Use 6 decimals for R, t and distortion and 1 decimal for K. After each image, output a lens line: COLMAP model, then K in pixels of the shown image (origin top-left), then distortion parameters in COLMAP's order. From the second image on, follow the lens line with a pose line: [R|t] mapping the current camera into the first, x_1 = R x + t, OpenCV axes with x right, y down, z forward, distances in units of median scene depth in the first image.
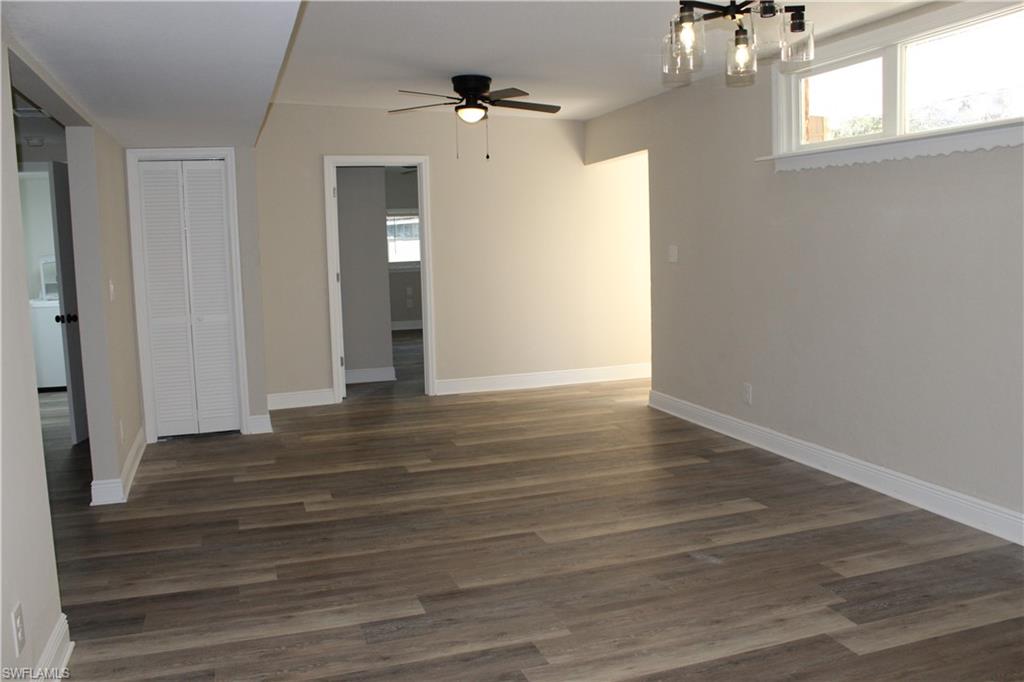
lens RADIAL K [[856.8, 0, 515.4], [0, 856.8, 338.9], [0, 0, 1]] dist [-0.100723, 0.004859]
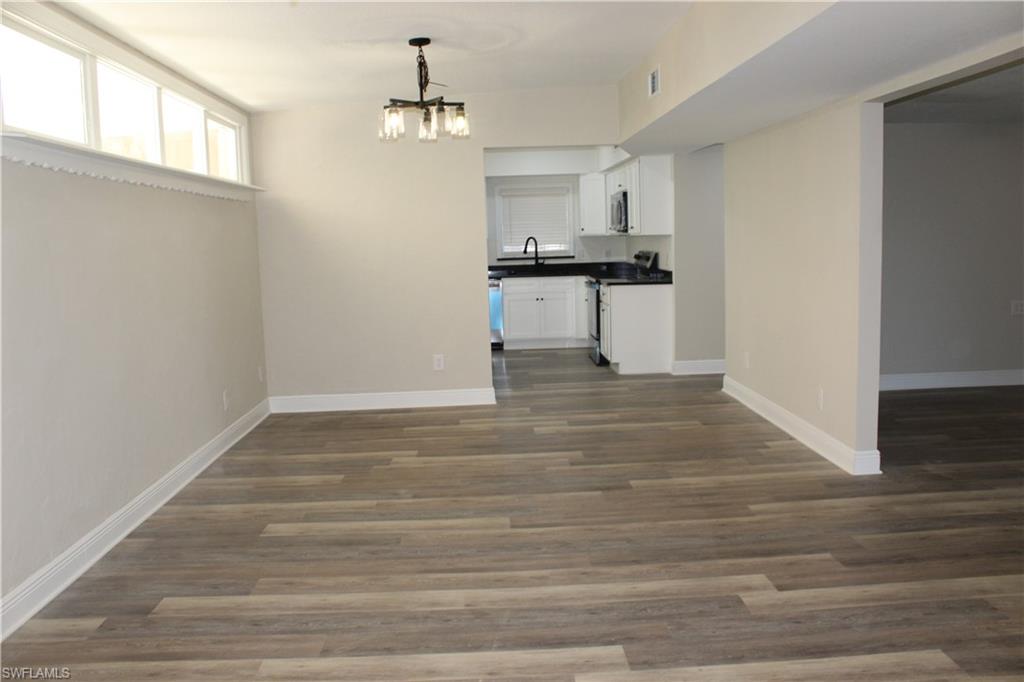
lens RADIAL K [[856.8, 0, 515.4], [0, 856.8, 338.9], [0, 0, 1]] dist [-0.100723, 0.004859]
pose [[-0.955931, 0.022865, 0.292701, -0.285854], [0.090497, 0.971368, 0.219671, -0.213060], [-0.279297, 0.236479, -0.930629, 1.899801]]
